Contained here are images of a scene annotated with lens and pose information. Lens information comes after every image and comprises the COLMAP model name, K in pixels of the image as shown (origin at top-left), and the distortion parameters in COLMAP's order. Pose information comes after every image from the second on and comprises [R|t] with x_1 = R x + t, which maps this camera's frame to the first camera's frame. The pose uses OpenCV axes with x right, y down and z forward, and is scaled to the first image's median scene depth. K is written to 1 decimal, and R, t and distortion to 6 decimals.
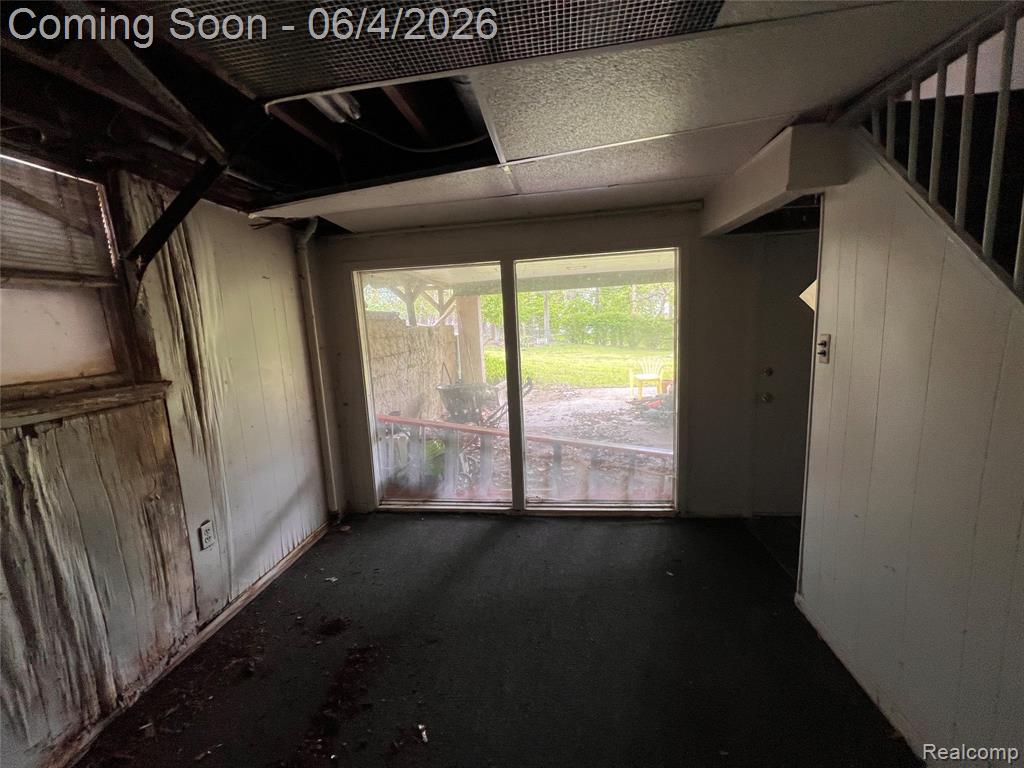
lens RADIAL K [[410.8, 0, 510.5], [0, 410.8, 382.9], [0, 0, 1]] dist [-0.013919, -0.000370]
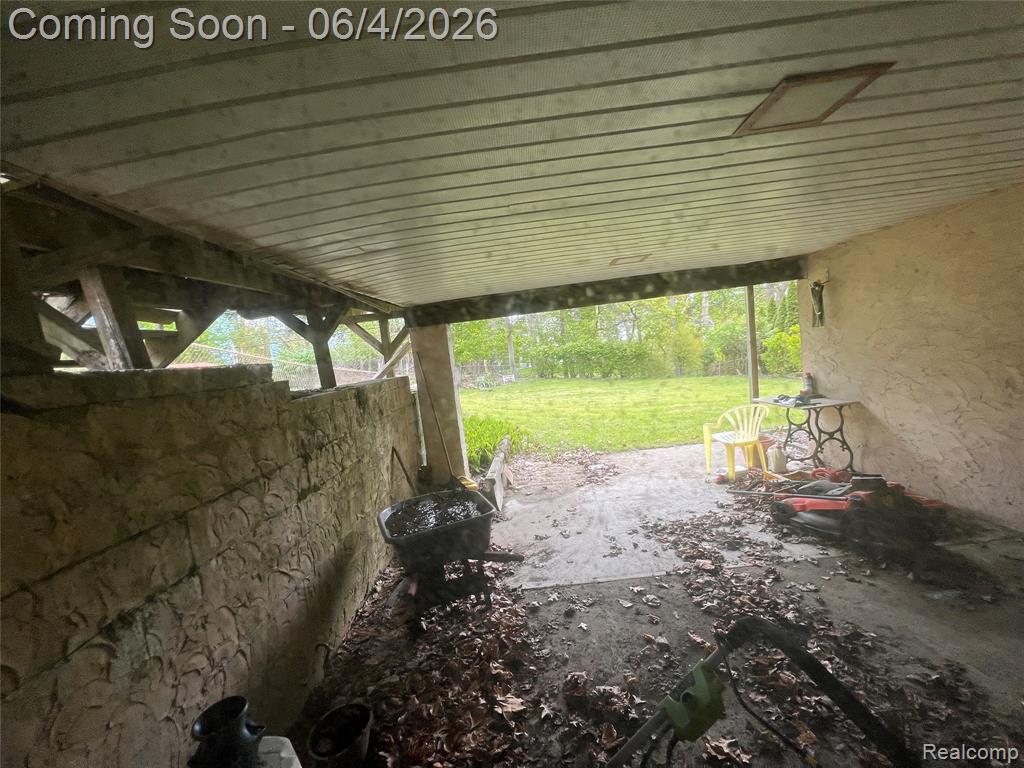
lens RADIAL K [[410.8, 0, 508.4], [0, 410.8, 383.8], [0, 0, 1]] dist [-0.013919, -0.000370]
pose [[0.992902, -0.069795, 0.096306, -0.061999], [0.077588, 0.993795, -0.079694, -0.082729], [-0.090147, 0.086600, 0.992156, 0.465237]]
